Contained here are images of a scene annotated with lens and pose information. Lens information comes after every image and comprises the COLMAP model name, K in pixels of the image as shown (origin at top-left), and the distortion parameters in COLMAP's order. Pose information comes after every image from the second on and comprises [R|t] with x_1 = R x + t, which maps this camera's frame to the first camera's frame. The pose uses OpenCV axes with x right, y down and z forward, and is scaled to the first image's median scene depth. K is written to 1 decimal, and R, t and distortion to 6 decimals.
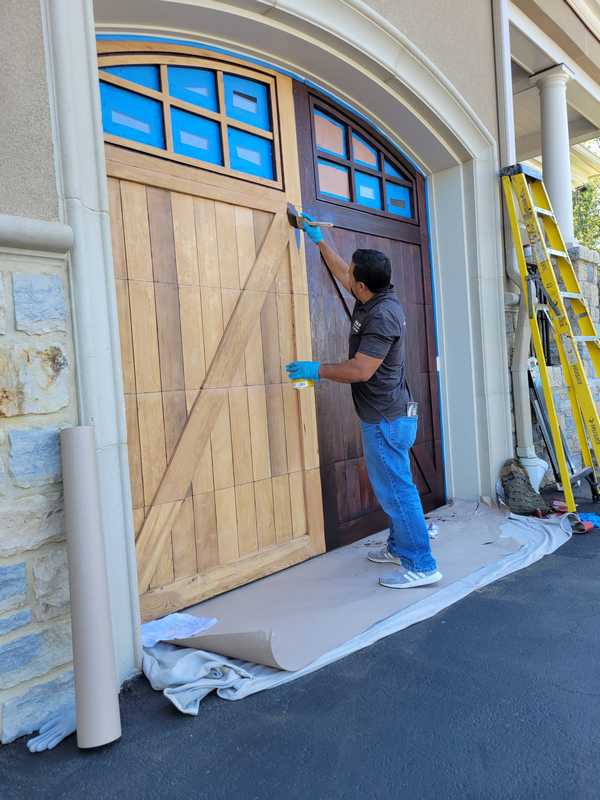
lens RADIAL K [[569.9, 0, 311.7], [0, 569.9, 397.8], [0, 0, 1]] dist [0.028413, -0.010381]
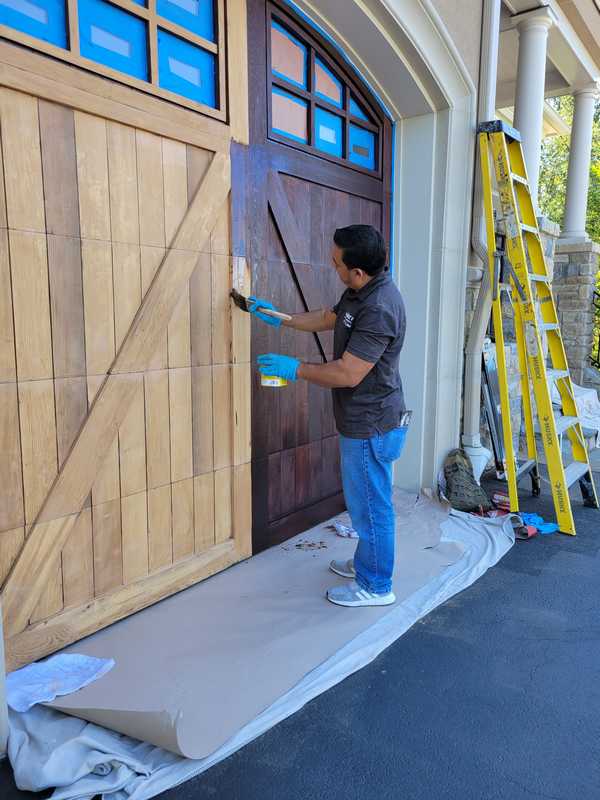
lens RADIAL K [[569.9, 0, 311.7], [0, 569.9, 397.8], [0, 0, 1]] dist [0.028413, -0.010381]
pose [[0.990639, 0.061248, 0.121997, -0.007186], [-0.074472, 0.991469, 0.106972, -0.082954], [-0.114404, -0.115056, 0.986749, 0.163527]]
